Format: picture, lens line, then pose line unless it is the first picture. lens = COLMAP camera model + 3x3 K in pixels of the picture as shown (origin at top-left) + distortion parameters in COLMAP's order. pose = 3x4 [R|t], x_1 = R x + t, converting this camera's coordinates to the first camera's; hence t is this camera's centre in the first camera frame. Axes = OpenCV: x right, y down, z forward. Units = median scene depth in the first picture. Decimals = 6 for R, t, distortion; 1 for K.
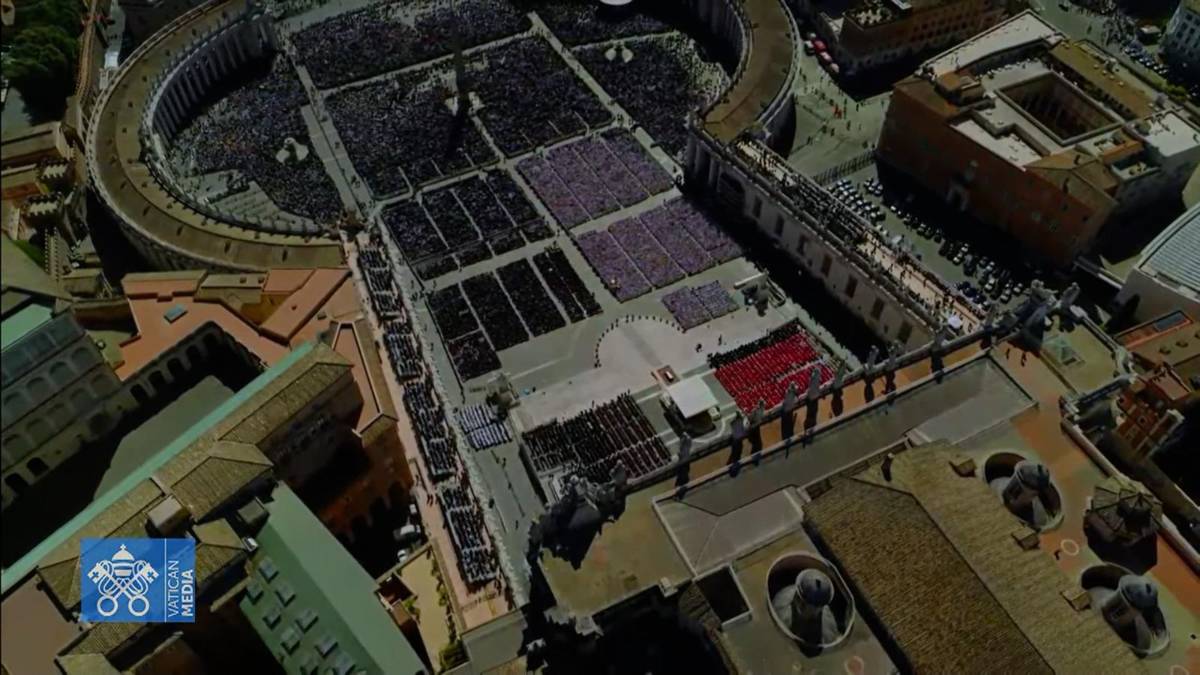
lens RADIAL K [[888.4, 0, 603.2], [0, 888.4, 341.0], [0, 0, 1]] dist [-0.049186, 0.011432]
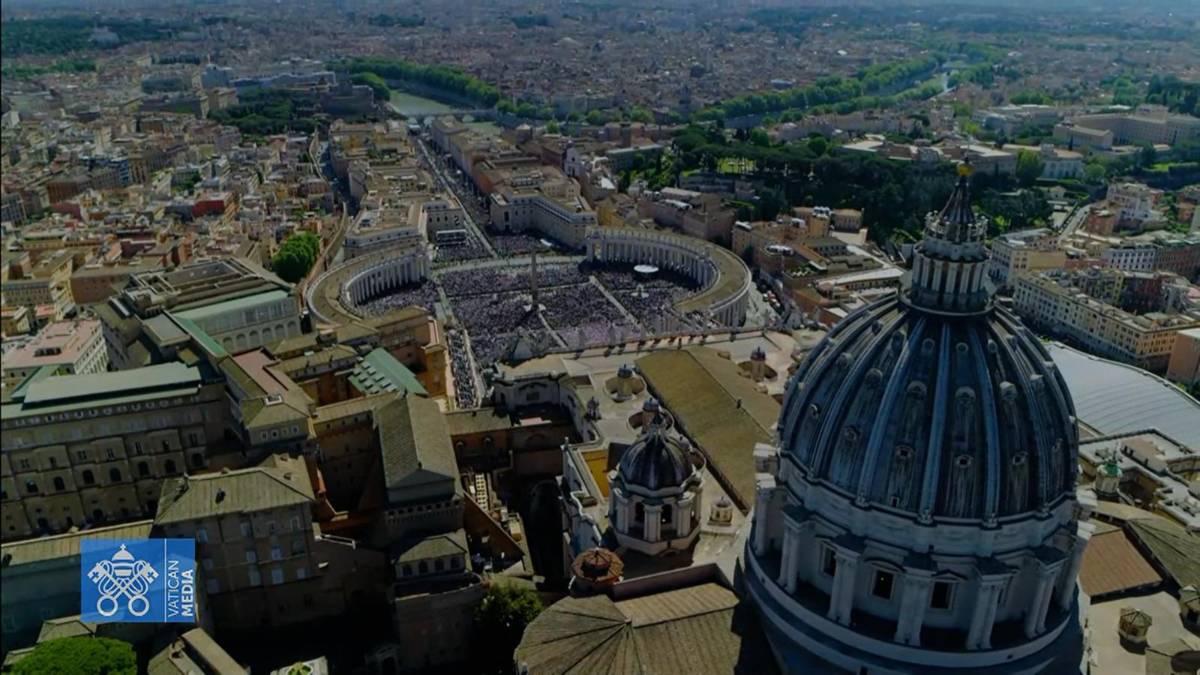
lens RADIAL K [[888.4, 0, 600.4], [0, 888.4, 339.0], [0, 0, 1]] dist [-0.049186, 0.011432]
pose [[0.984547, 0.068740, -0.161067, 0.251932], [-0.136436, 0.877685, -0.459407, 0.571392], [0.109786, 0.474283, 0.873500, -0.396521]]
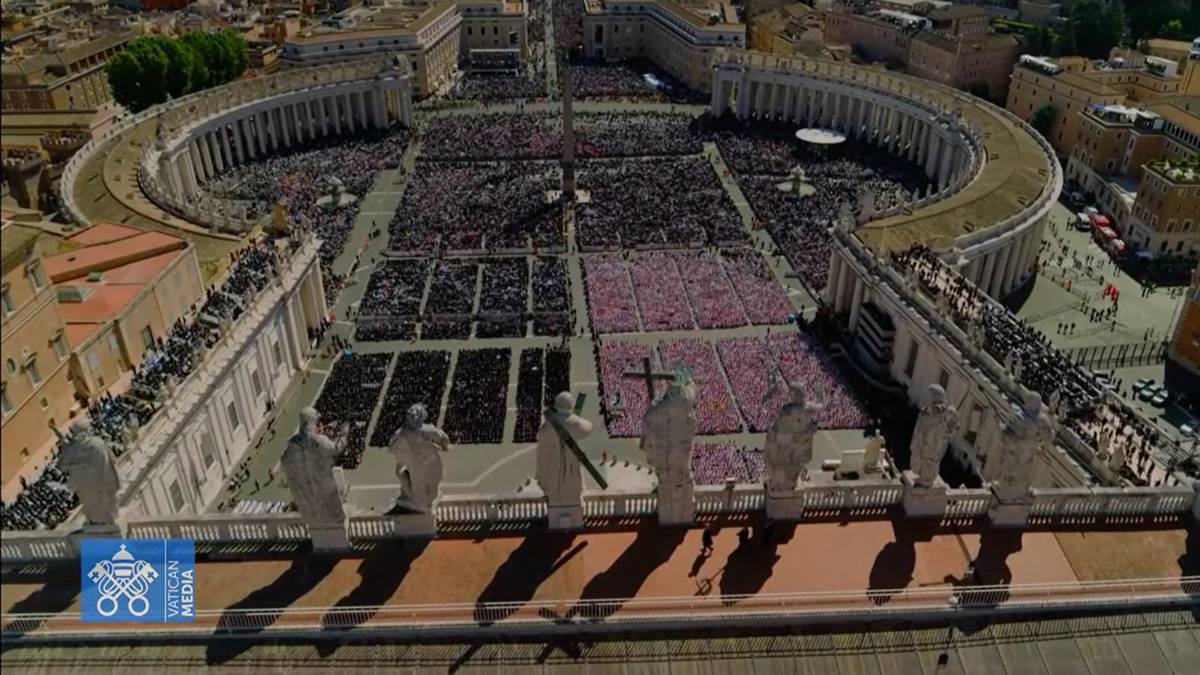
lens RADIAL K [[888.4, 0, 597.3], [0, 888.4, 334.2], [0, 0, 1]] dist [-0.049186, 0.011432]
pose [[0.914488, 0.206424, -0.347995, 0.180399], [-0.315424, 0.902384, -0.293618, 0.060979], [0.253415, 0.378276, 0.890330, 0.438507]]
